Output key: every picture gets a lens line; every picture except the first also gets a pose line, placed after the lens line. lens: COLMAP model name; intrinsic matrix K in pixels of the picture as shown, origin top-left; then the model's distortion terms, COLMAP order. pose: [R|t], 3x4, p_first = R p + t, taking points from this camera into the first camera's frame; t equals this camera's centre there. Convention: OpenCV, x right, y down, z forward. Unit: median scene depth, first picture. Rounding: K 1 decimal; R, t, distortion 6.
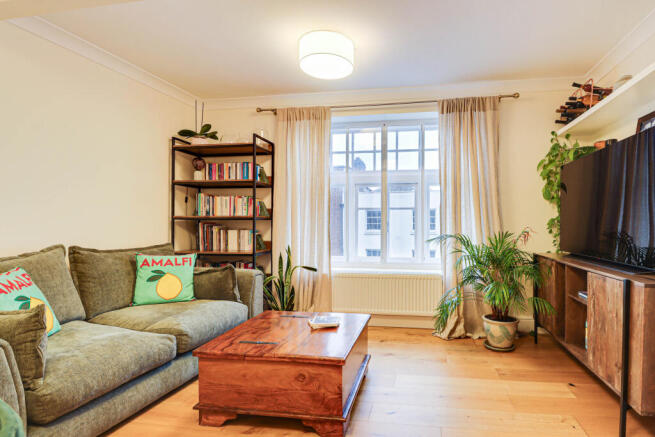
lens RADIAL K [[209.7, 0, 330.8], [0, 209.7, 219.9], [0, 0, 1]] dist [-0.000064, 0.000009]
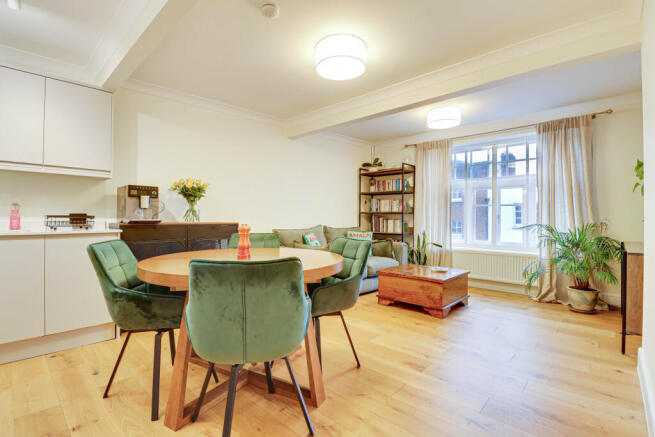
lens RADIAL K [[306.8, 0, 328.9], [0, 306.8, 215.1], [0, 0, 1]] dist [-0.005324, -0.000570]
pose [[0.823734, 0.002089, -0.566973, 0.535110], [-0.000890, 0.999997, 0.002392, 0.004580], [0.566976, -0.001465, 0.823733, -1.347774]]
